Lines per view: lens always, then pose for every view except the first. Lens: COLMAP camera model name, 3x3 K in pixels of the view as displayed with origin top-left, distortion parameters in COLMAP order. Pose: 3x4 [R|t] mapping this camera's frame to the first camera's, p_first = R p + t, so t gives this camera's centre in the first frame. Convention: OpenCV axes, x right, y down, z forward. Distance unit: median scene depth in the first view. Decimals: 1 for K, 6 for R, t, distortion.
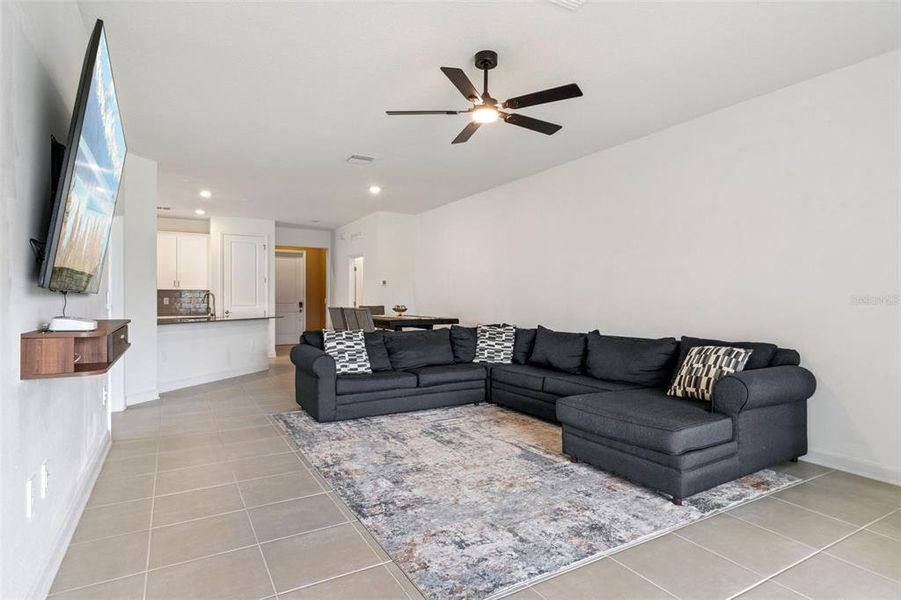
lens RADIAL K [[479.0, 0, 447.3], [0, 479.0, 300.0], [0, 0, 1]] dist [0.001279, 0.000265]
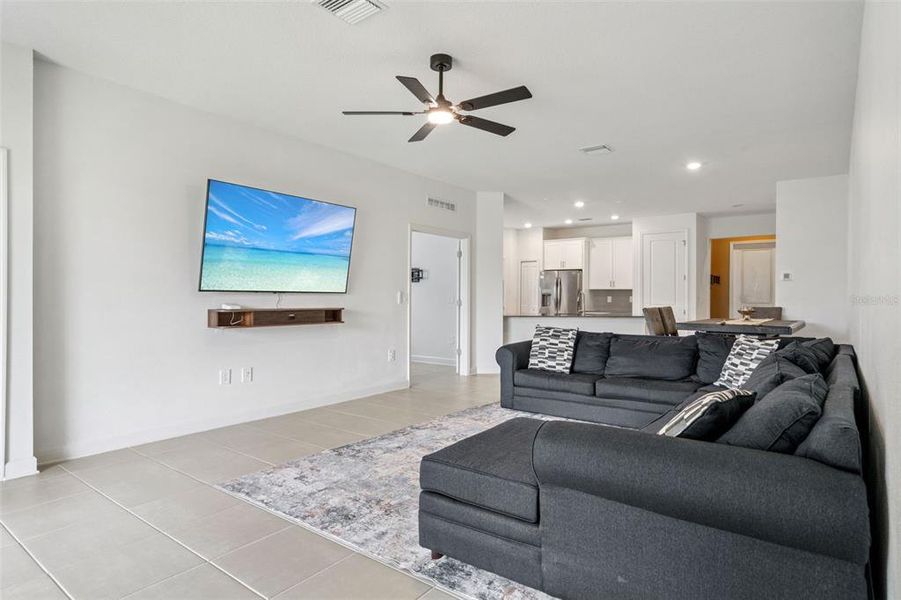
lens RADIAL K [[503.6, 0, 450.5], [0, 503.6, 300.0], [0, 0, 1]] dist [-0.000772, -0.000130]
pose [[0.385432, 0.006546, -0.922713, 0.960416], [-0.006989, 0.999967, 0.004175, 0.002072], [0.922710, 0.004839, 0.385465, 0.541797]]
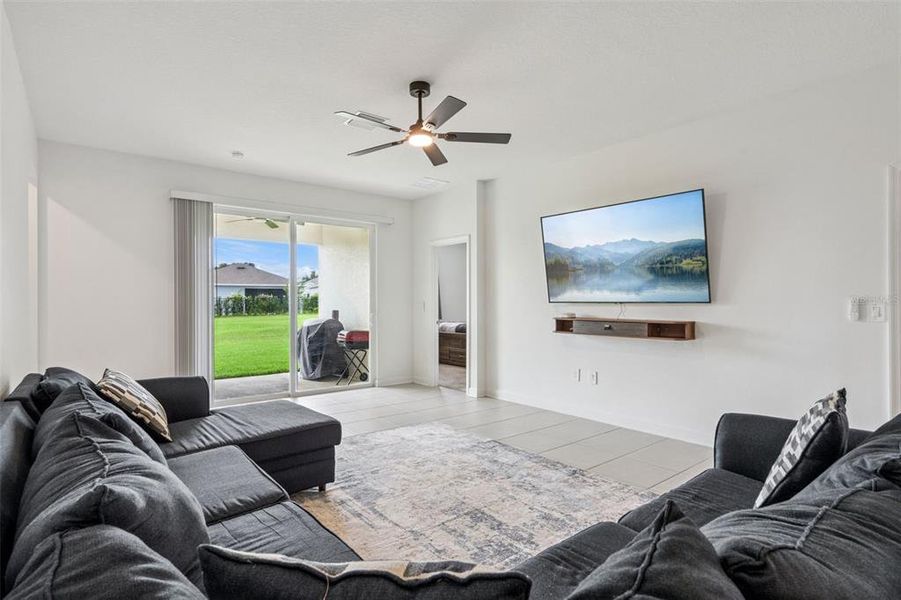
lens RADIAL K [[479.0, 0, 447.3], [0, 479.0, 300.0], [0, 0, 1]] dist [0.001279, 0.000265]
pose [[-0.988666, -0.001089, -0.150125, 0.163144], [-0.001167, 0.999999, 0.000436, -0.017143], [0.150124, 0.000607, -0.988667, 1.863105]]
